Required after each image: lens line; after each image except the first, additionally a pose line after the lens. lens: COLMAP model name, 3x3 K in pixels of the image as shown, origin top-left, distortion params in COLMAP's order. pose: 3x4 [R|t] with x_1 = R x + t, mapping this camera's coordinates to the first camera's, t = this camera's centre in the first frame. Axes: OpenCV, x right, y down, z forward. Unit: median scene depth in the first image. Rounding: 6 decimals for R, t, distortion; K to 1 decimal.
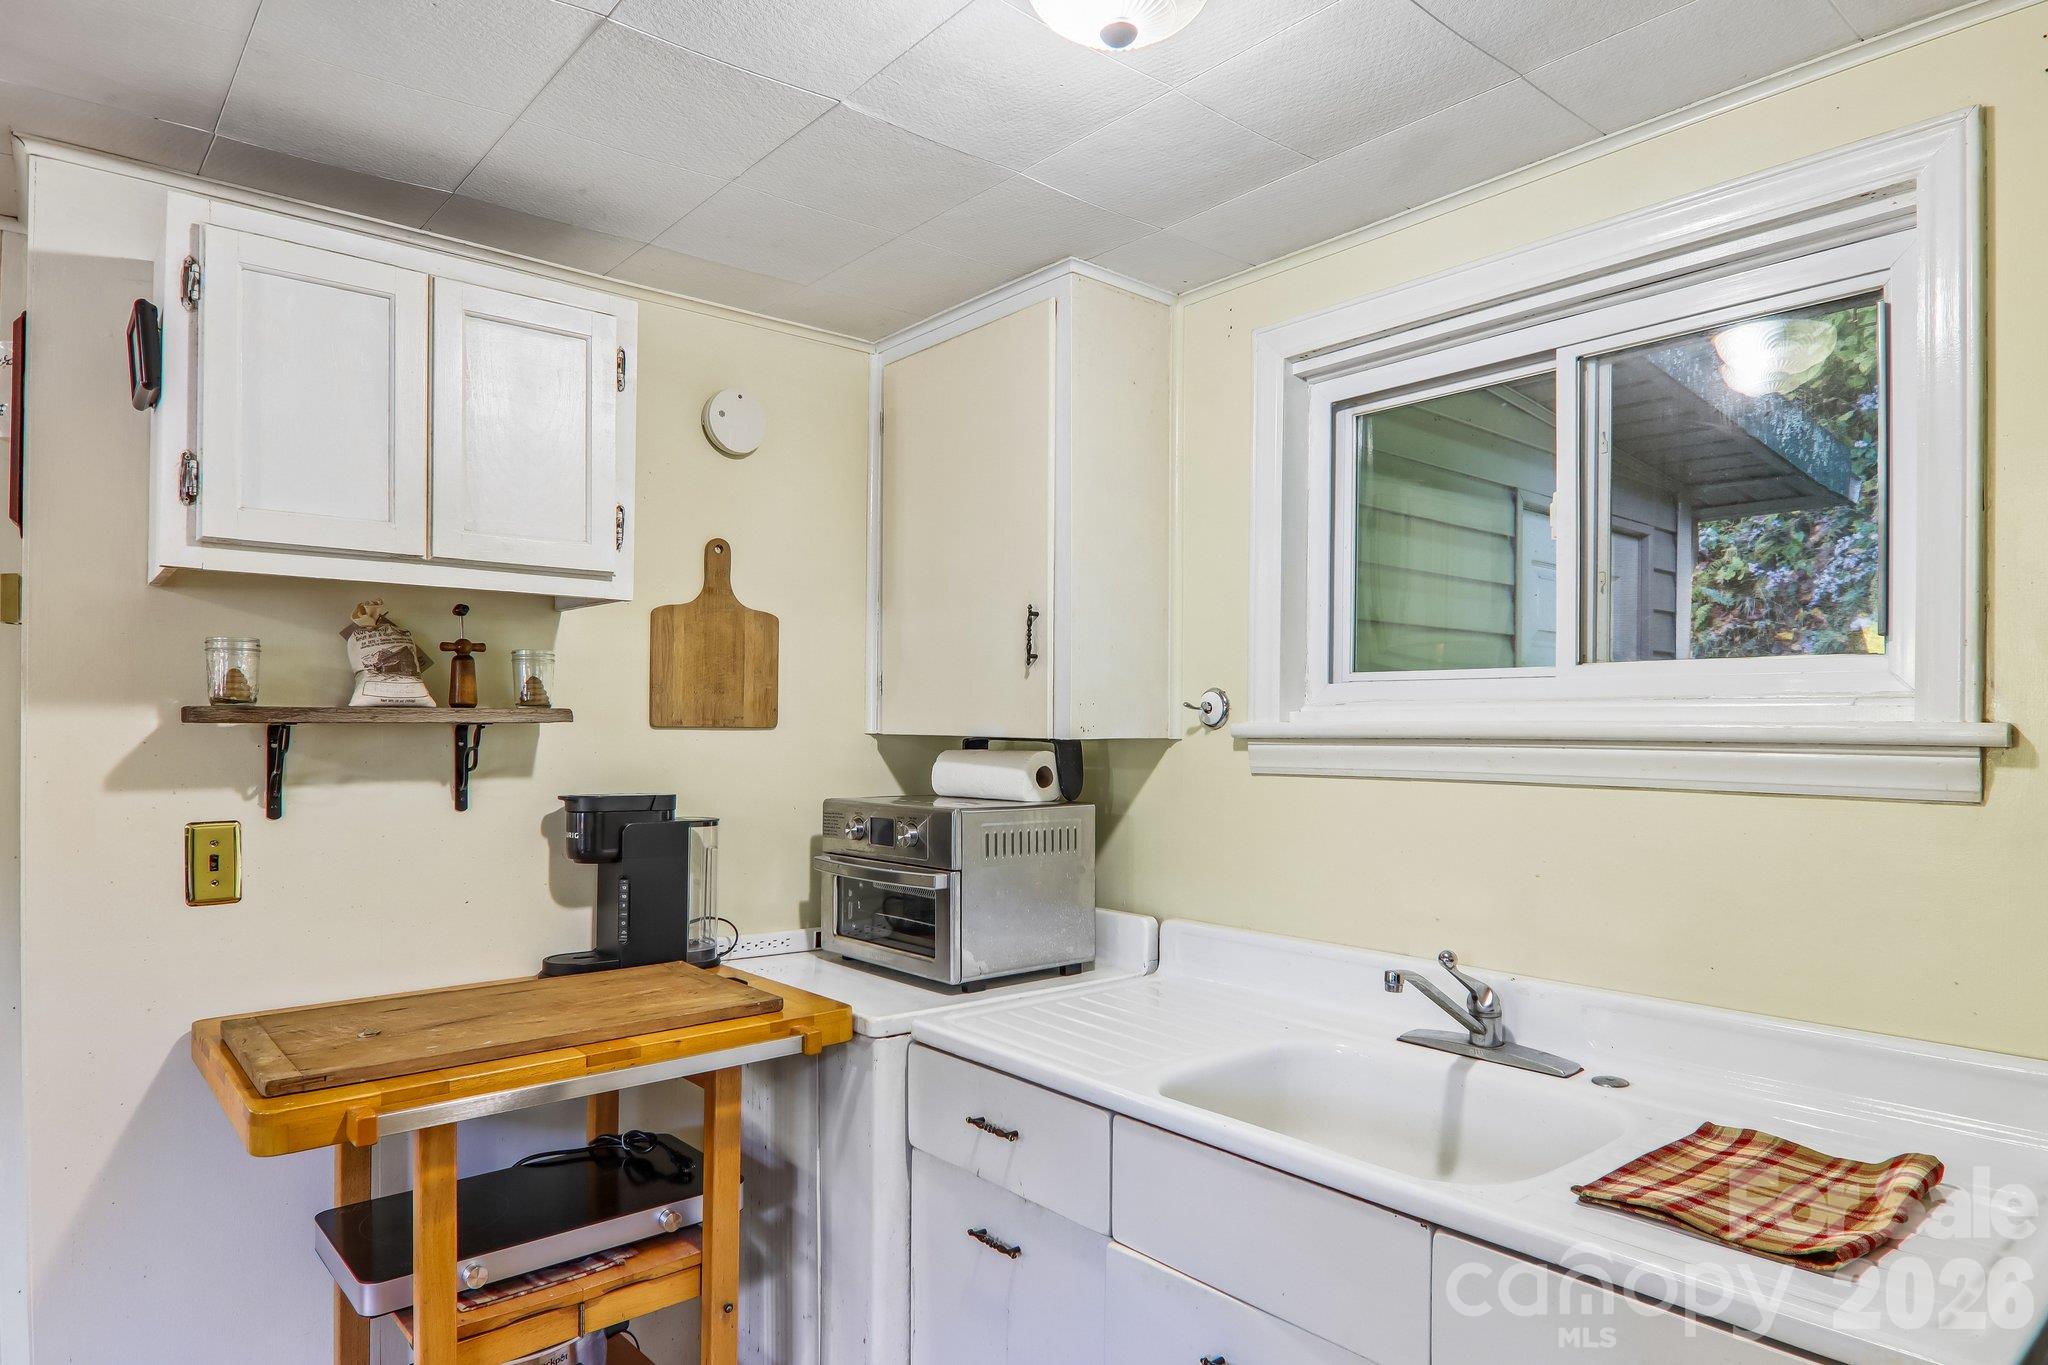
lens RADIAL K [[1182.7, 0, 1036.7], [0, 1182.7, 717.8], [0, 0, 1]] dist [-0.003635, -0.001588]
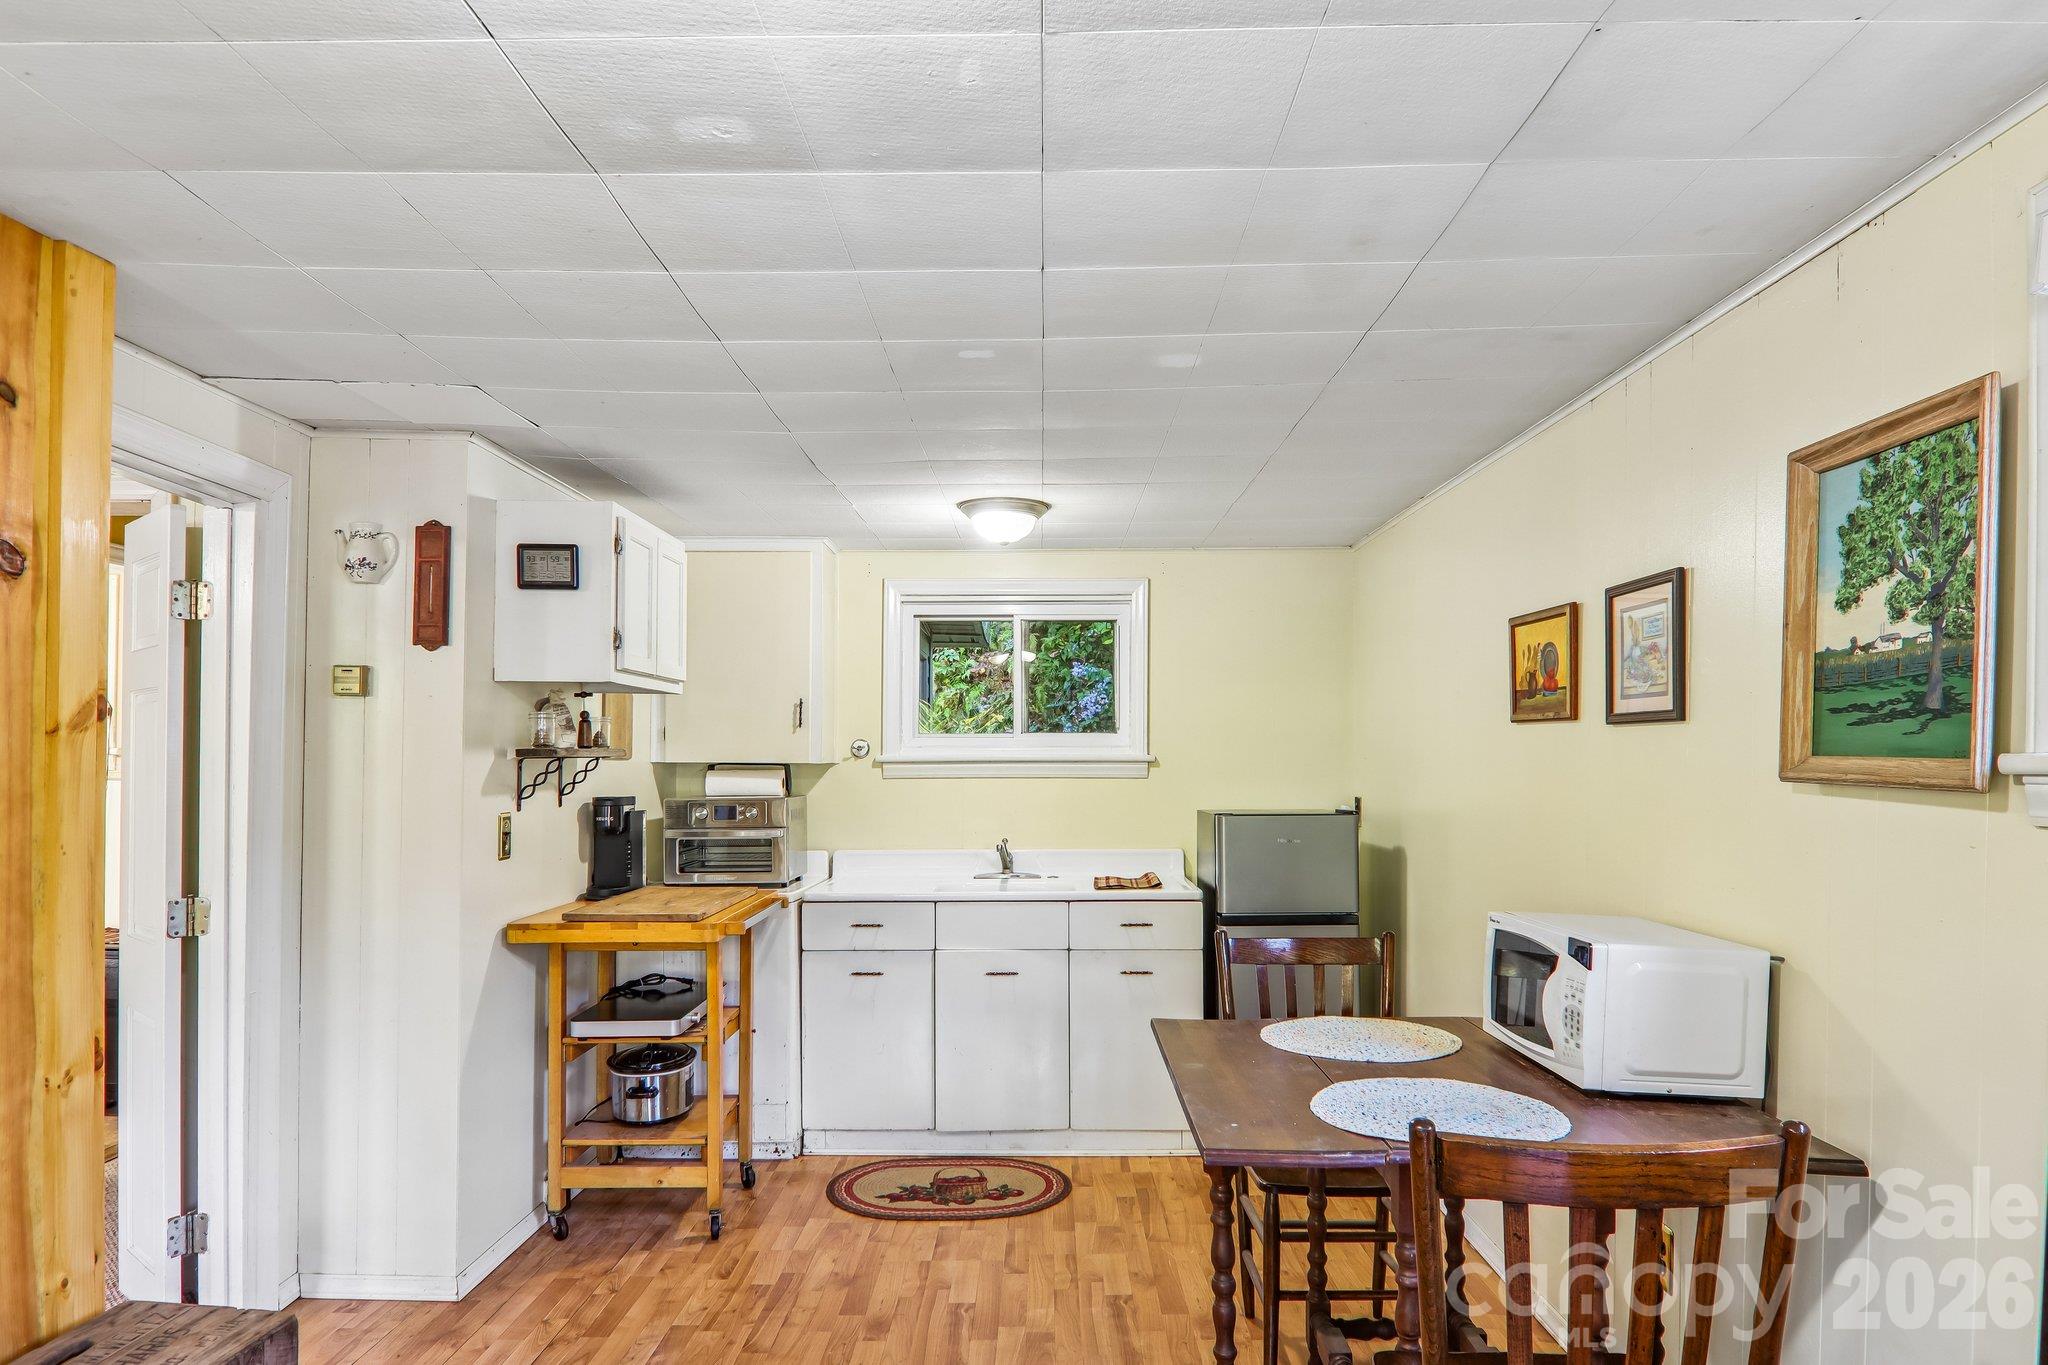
lens RADIAL K [[1168.2, 0, 1030.1], [0, 1168.2, 746.1], [0, 0, 1]] dist [0.004858, -0.018891]
pose [[0.661000, 0.002238, 0.750383, -1.434893], [-0.000891, 0.999997, -0.002198, -0.009377], [-0.750386, 0.000785, 0.661000, -0.729792]]
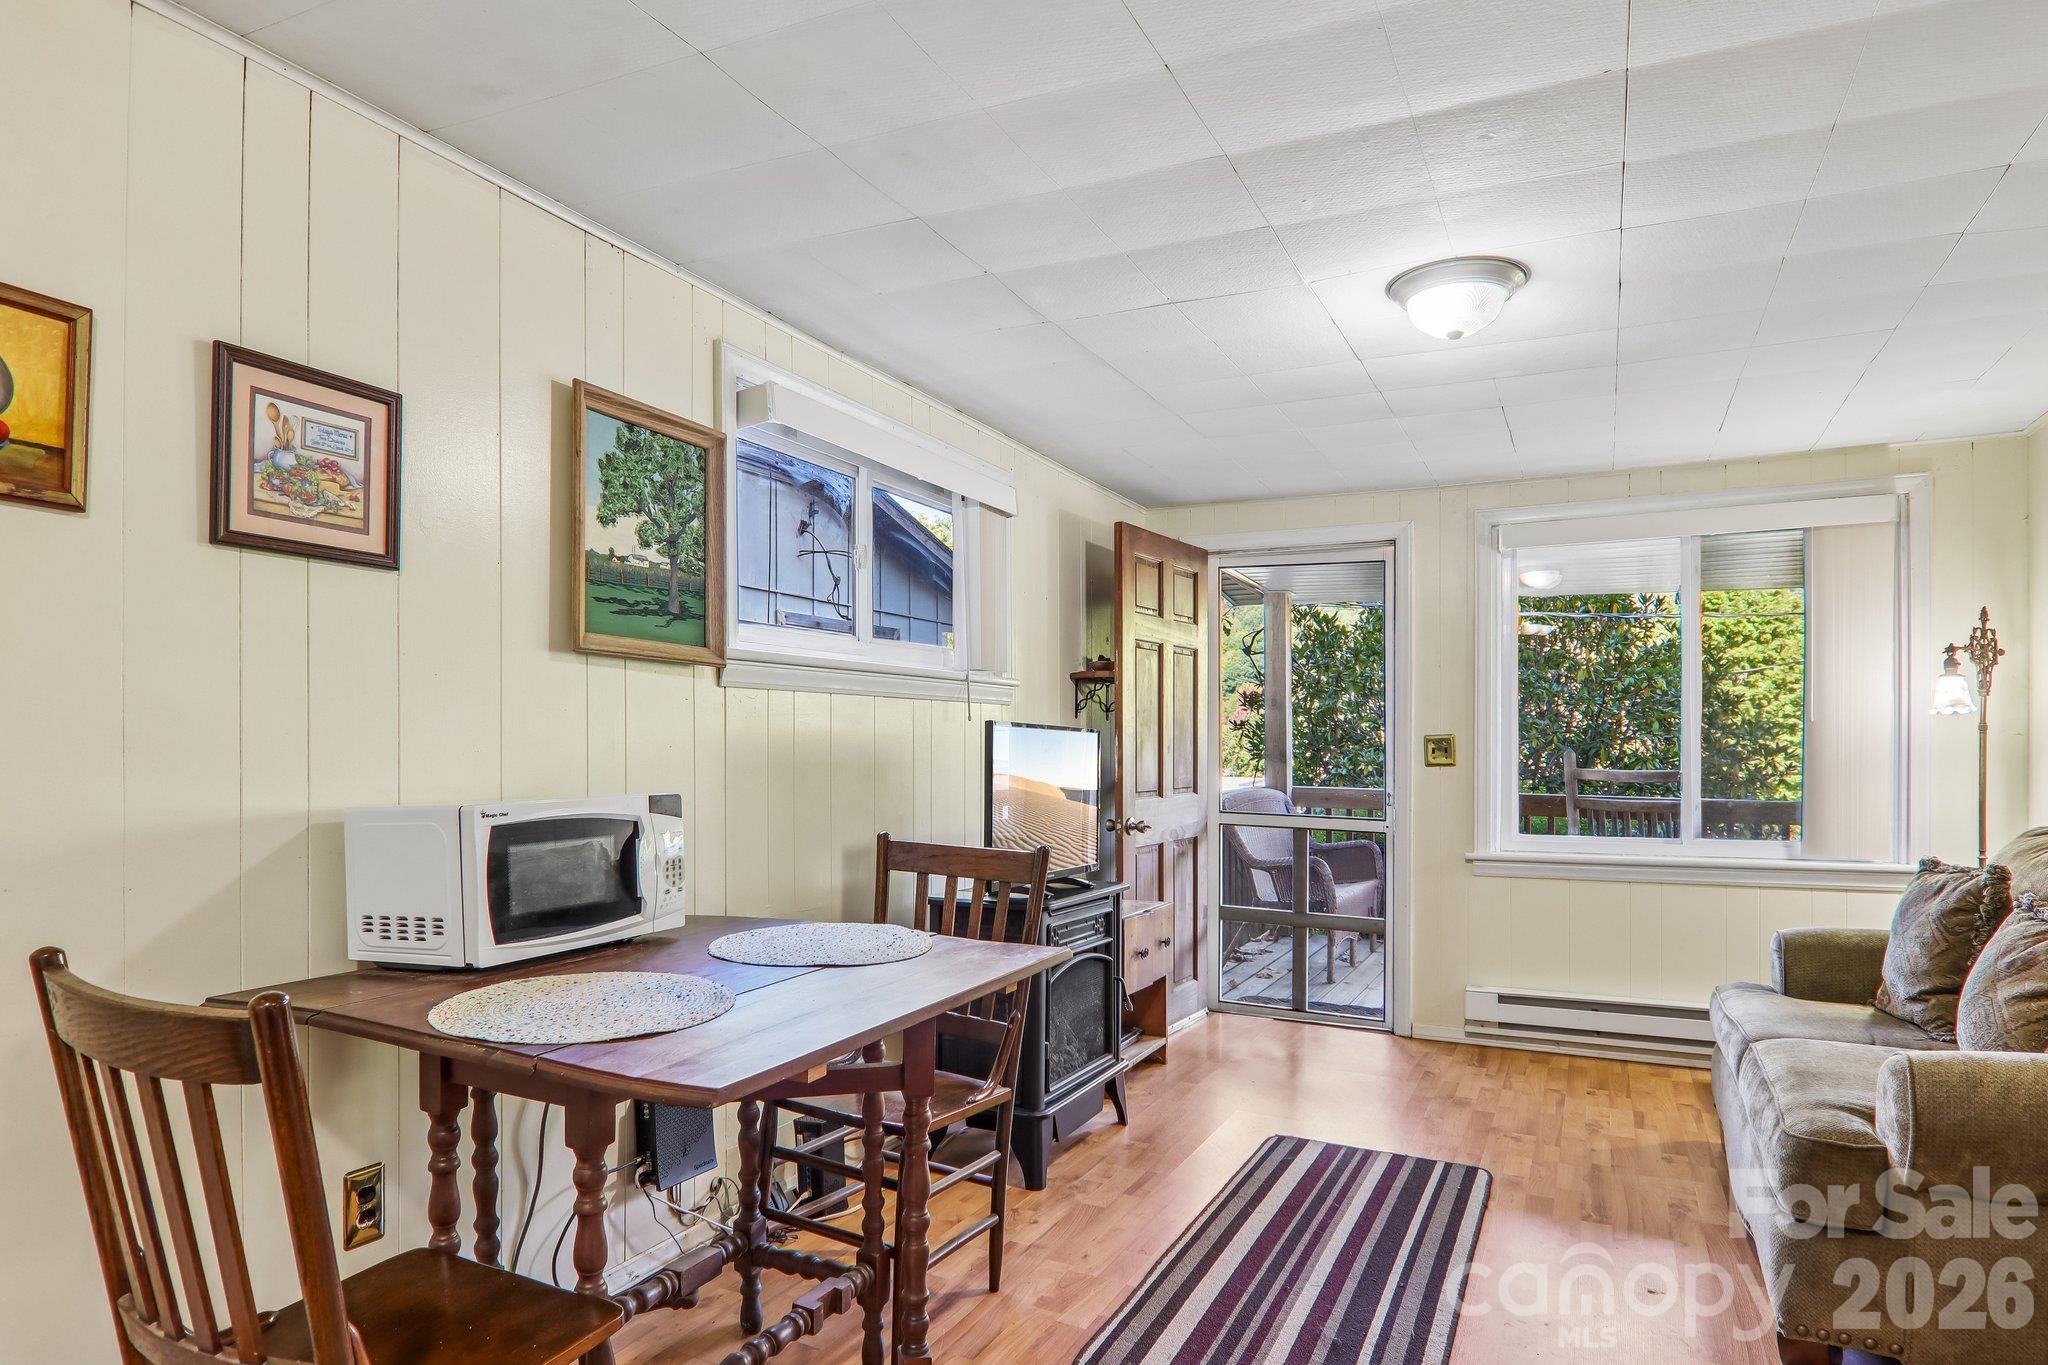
lens RADIAL K [[1168.7, 0, 1032.4], [0, 1168.7, 758.4], [0, 0, 1]] dist [0.002284, -0.021354]
pose [[-0.918769, -0.007166, -0.394730, -0.212746], [-0.009220, 0.999952, 0.003308, 0.120446], [0.394687, 0.006679, -0.918791, 0.740286]]
